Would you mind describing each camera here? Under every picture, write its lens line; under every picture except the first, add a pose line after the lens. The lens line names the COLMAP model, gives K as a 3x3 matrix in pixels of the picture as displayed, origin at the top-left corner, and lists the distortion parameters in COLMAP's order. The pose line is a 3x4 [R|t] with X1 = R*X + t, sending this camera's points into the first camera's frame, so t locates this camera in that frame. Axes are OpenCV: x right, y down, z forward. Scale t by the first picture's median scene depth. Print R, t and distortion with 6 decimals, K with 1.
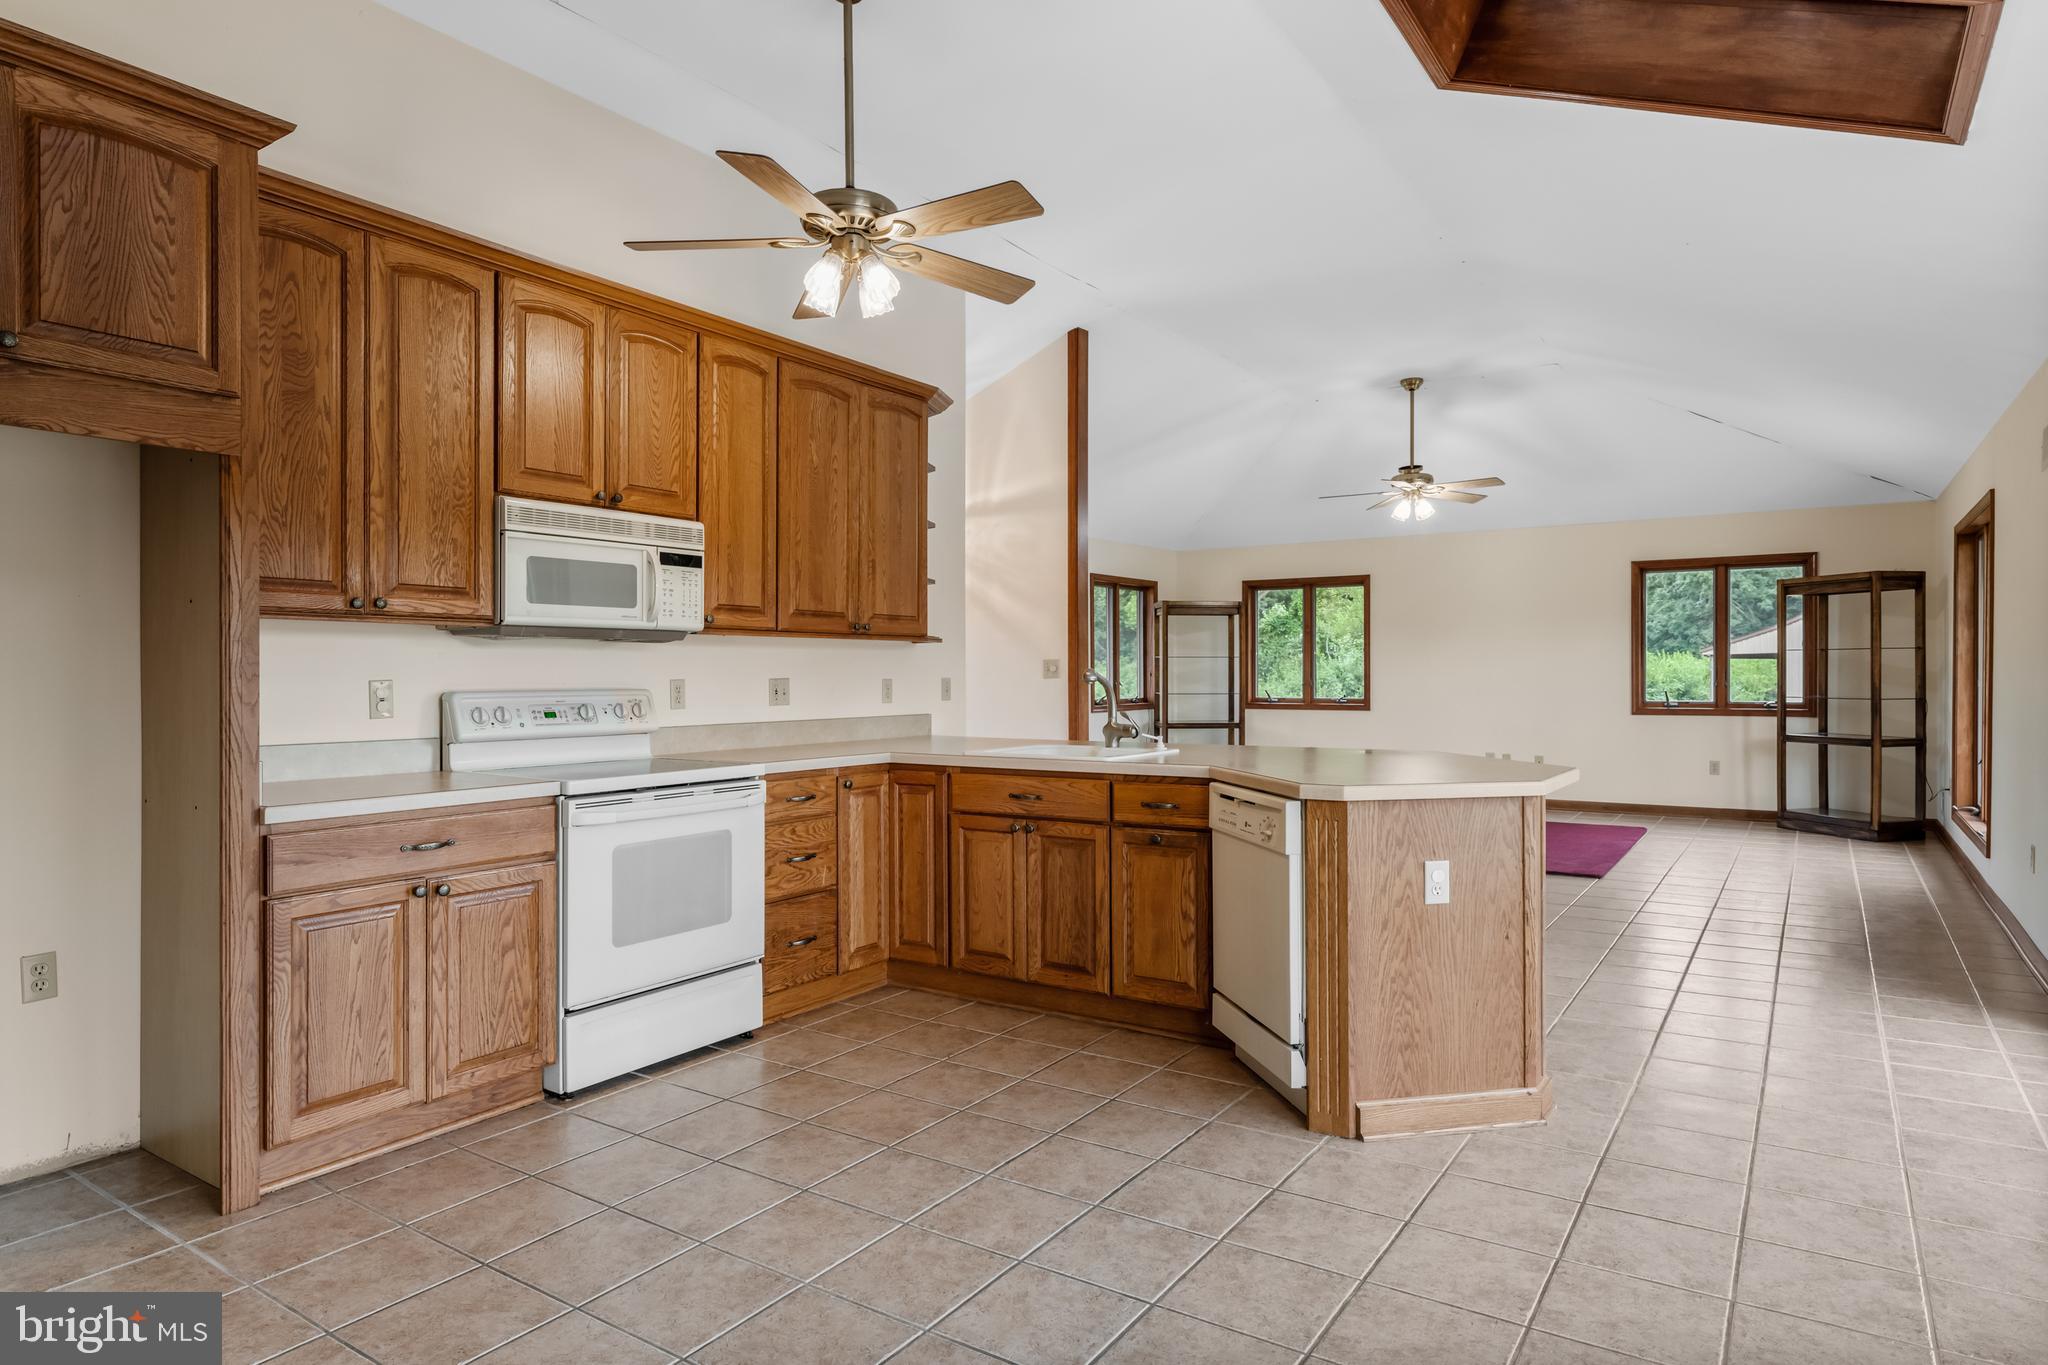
lens RADIAL K [[1195.1, 0, 1040.9], [0, 1195.1, 674.0], [0, 0, 1]] dist [0.000178, 0.005835]
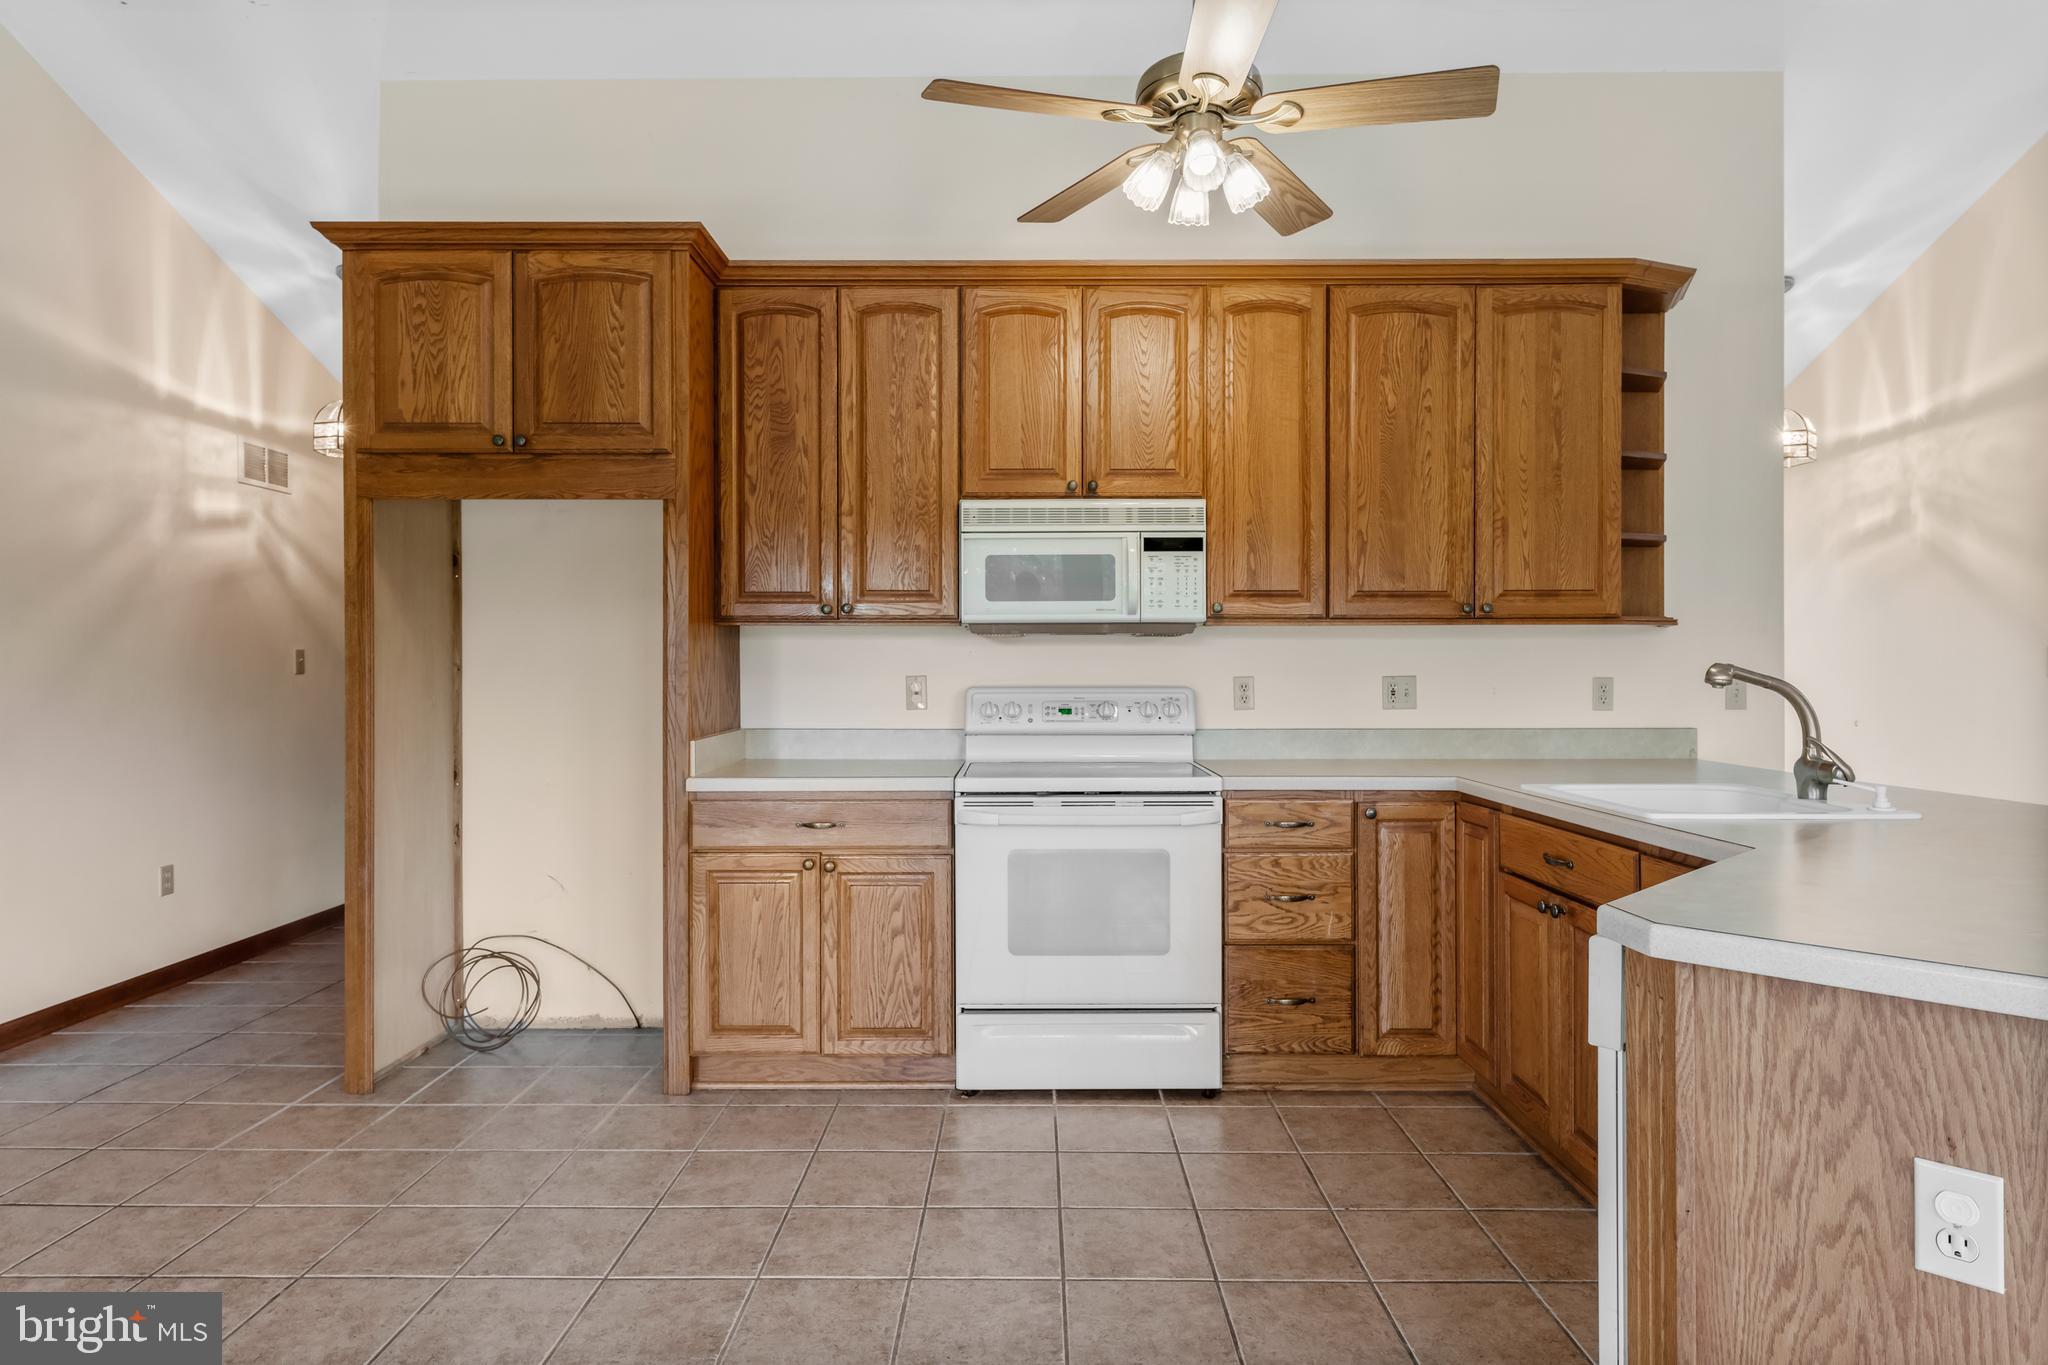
lens RADIAL K [[1163.3, 0, 1007.8], [0, 1163.3, 668.3], [0, 0, 1]] dist [0.004428, -0.003339]
pose [[0.538135, -0.000012, -0.842858, 0.341245], [-0.000169, 1.000000, -0.000122, -0.001466], [0.842858, 0.000208, 0.538135, 0.388593]]
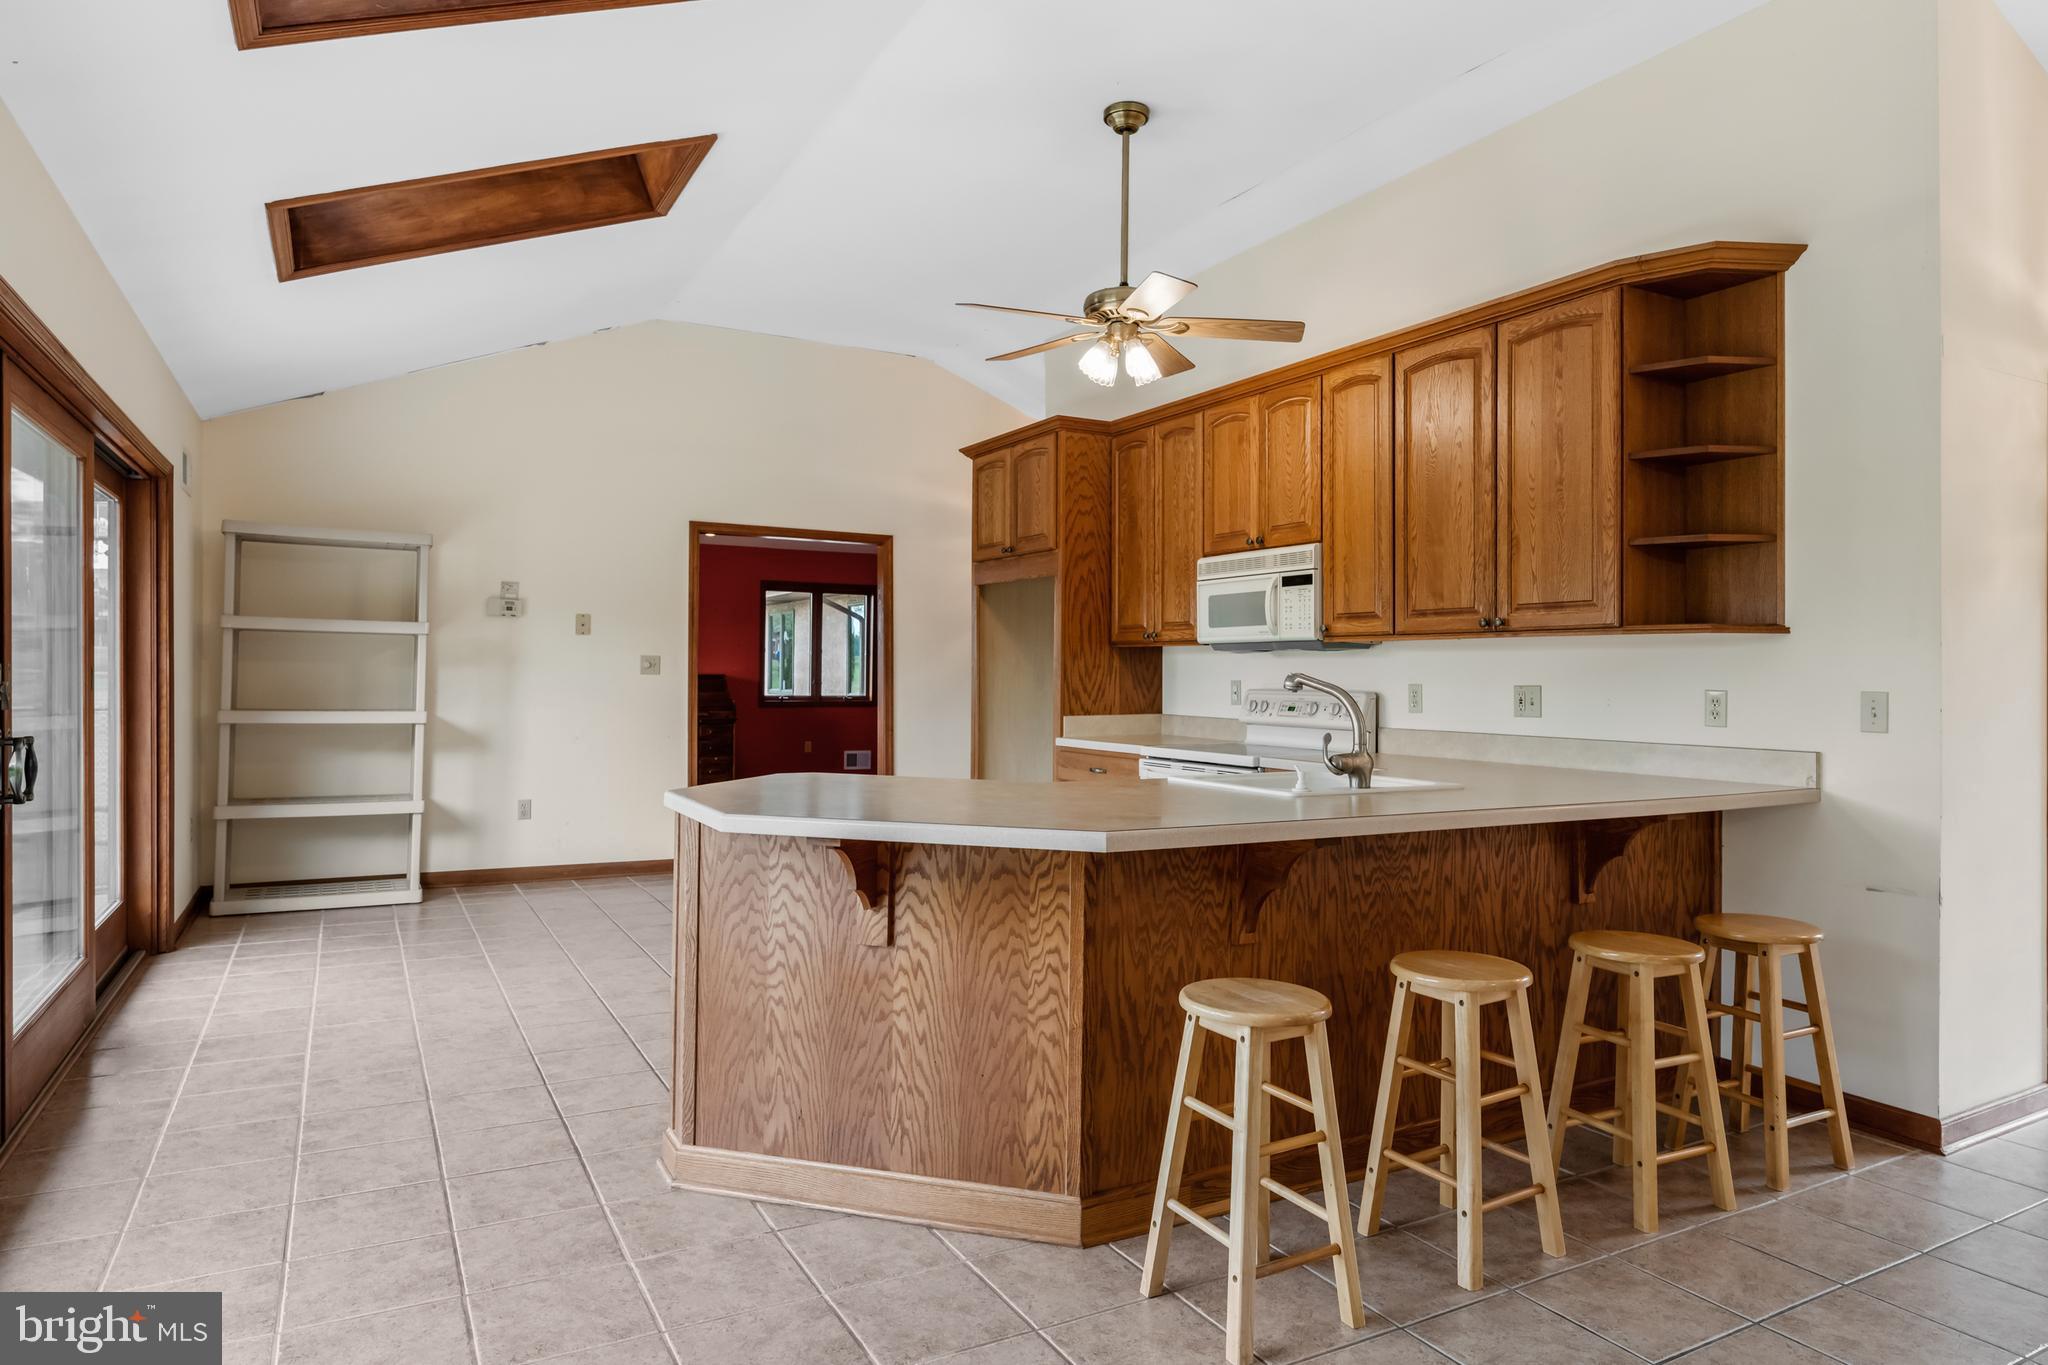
lens RADIAL K [[1195.1, 0, 1019.4], [0, 1195.1, 684.9], [0, 0, 1]] dist [0.000178, 0.005835]
pose [[-0.470144, 0.006577, -0.882565, 0.794158], [-0.009356, 0.999879, 0.012436, -0.004417], [0.882540, 0.014104, -0.470026, 1.206837]]
